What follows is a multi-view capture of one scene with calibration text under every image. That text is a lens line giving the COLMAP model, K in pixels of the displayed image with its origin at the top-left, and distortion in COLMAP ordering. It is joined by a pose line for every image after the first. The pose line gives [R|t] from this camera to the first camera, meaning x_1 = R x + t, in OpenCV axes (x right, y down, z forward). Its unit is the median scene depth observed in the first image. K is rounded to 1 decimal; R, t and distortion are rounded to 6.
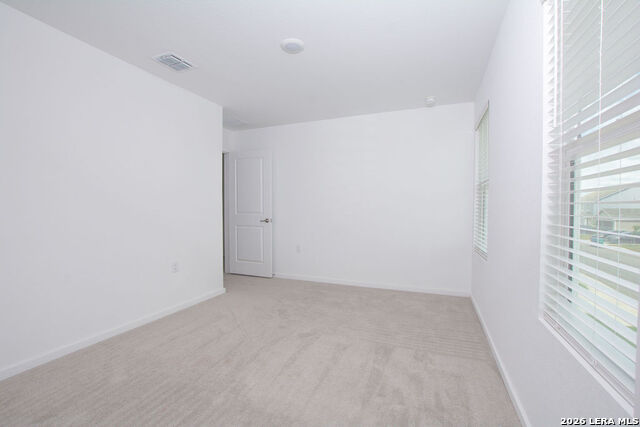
lens RADIAL K [[284.1, 0, 318.0], [0, 284.1, 215.3], [0, 0, 1]] dist [-0.035974, 0.008142]
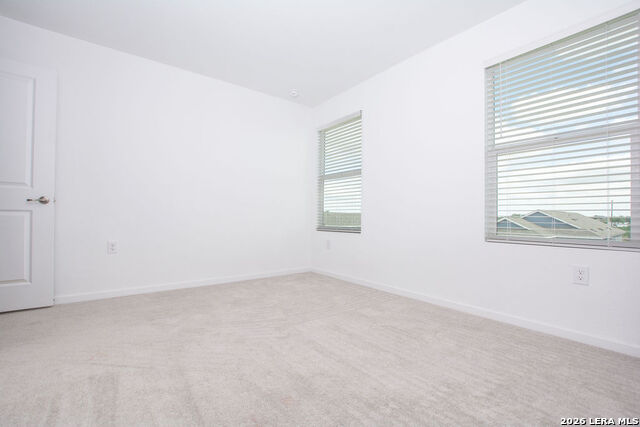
lens RADIAL K [[284.1, 0, 318.0], [0, 284.1, 215.3], [0, 0, 1]] dist [-0.035974, 0.008142]
pose [[0.499744, 0.008163, 0.866135, -0.371894], [0.009734, 0.999840, -0.015040, 0.060210], [-0.866119, 0.015947, 0.499584, 0.292028]]
